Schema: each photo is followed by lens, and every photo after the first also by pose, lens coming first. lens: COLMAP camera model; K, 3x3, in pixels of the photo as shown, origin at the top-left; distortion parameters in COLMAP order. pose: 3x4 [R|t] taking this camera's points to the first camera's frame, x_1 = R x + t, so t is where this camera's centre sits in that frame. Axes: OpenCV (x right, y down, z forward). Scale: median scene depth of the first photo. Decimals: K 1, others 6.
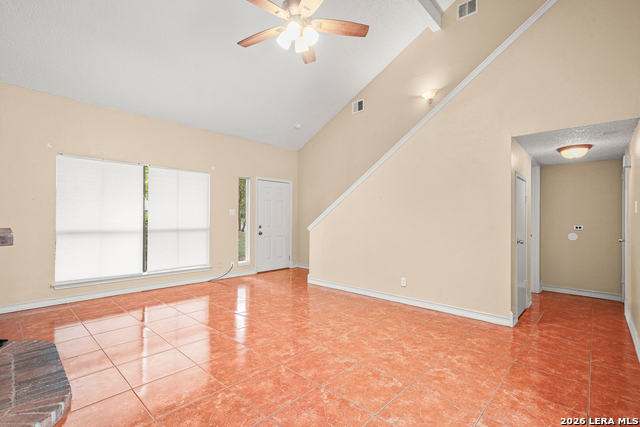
lens RADIAL K [[294.7, 0, 316.1], [0, 294.7, 219.5], [0, 0, 1]] dist [0.005251, 0.000357]
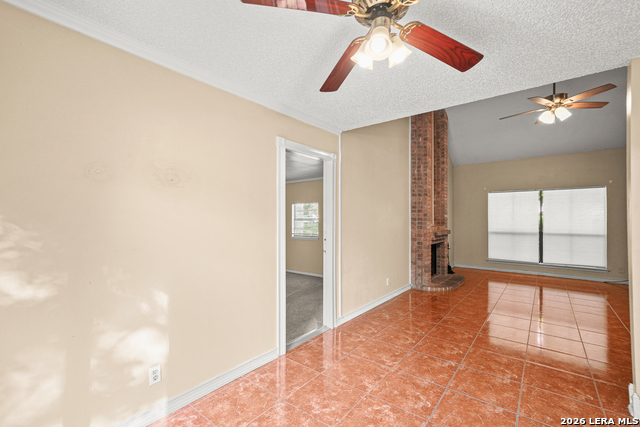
lens RADIAL K [[282.1, 0, 320.6], [0, 282.1, 213.1], [0, 0, 1]] dist [0.012383, 0.001211]
pose [[0.088490, -0.021545, -0.995844, 0.722764], [-0.002688, 0.999757, -0.021869, -0.031431], [0.996073, 0.004612, 0.088411, -0.206812]]
